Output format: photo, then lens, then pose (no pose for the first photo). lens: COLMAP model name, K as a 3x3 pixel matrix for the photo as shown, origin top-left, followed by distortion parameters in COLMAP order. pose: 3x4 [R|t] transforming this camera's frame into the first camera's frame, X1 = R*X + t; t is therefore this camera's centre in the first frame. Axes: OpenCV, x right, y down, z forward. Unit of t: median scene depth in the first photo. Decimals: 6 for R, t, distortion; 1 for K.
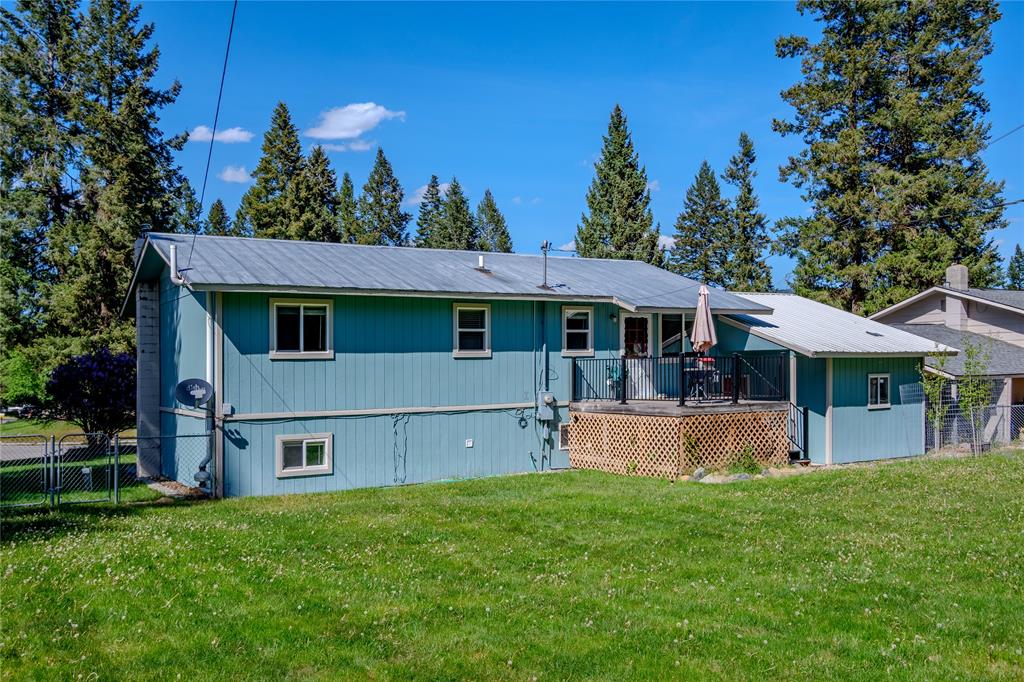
lens RADIAL K [[892.2, 0, 513.5], [0, 892.2, 354.3], [0, 0, 1]] dist [0.000441, 0.002045]
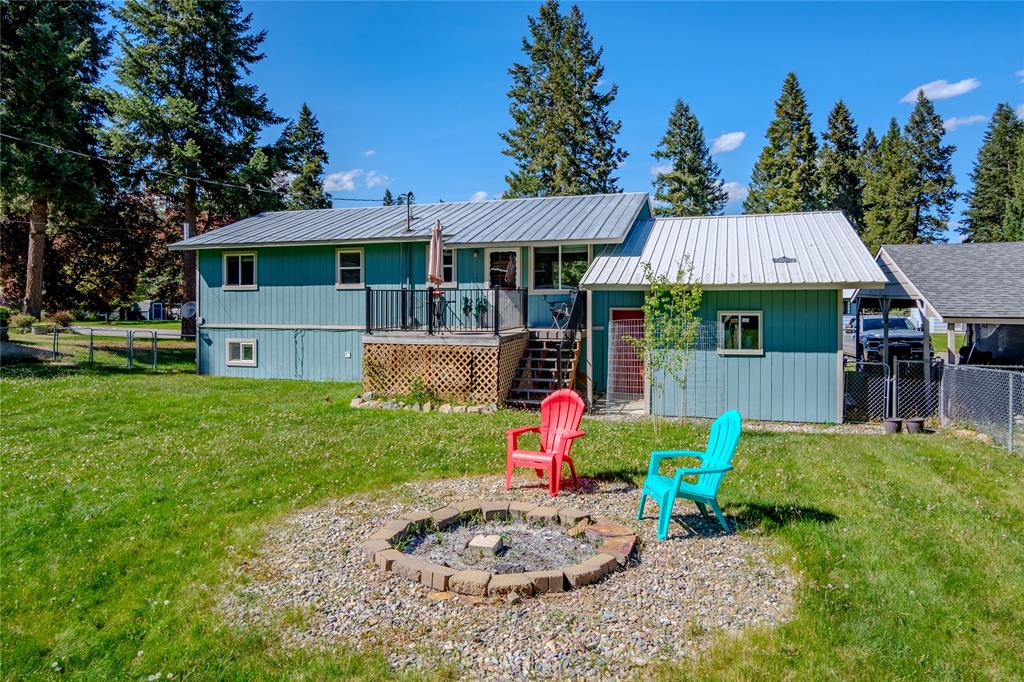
lens RADIAL K [[673.1, 0, 514.8], [0, 673.1, 302.4], [0, 0, 1]] dist [-0.015998, -0.000481]
pose [[0.659935, 0.020241, -0.751050, 0.811488], [0.005560, 0.999478, 0.031822, -0.006683], [0.751302, -0.025176, 0.659478, 0.508675]]
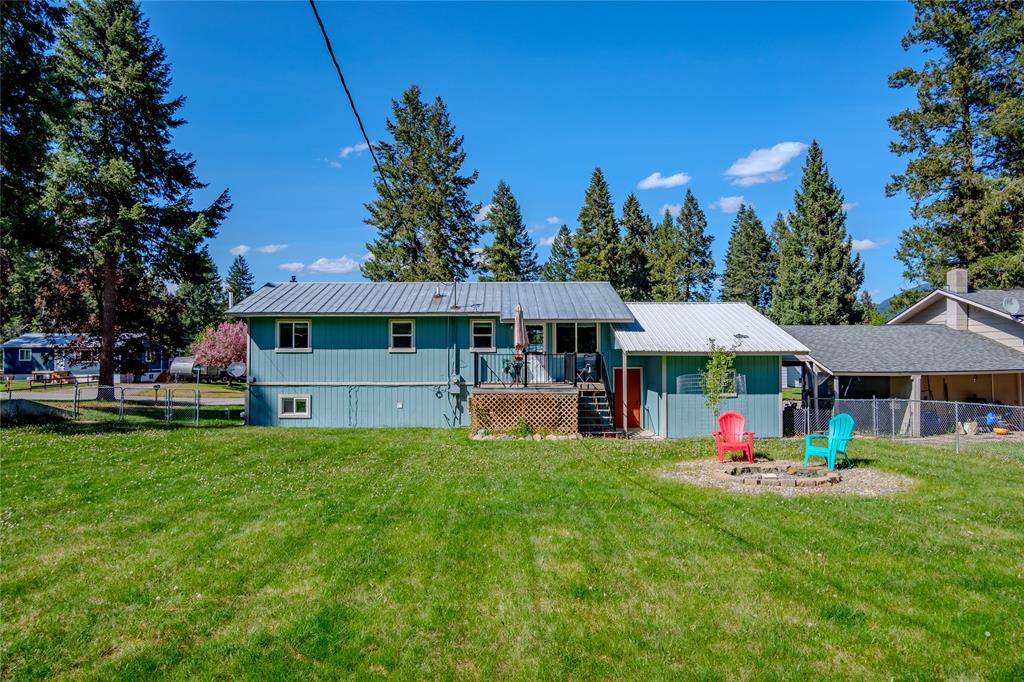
lens RADIAL K [[665.3, 0, 512.0], [0, 665.3, 341.0], [0, 0, 1]] dist [-0.019335, -0.000548]
pose [[0.865614, 0.004588, -0.500691, 0.692432], [-0.004894, 0.999988, 0.000702, -0.017941], [0.500688, 0.001843, 0.865626, 0.059126]]
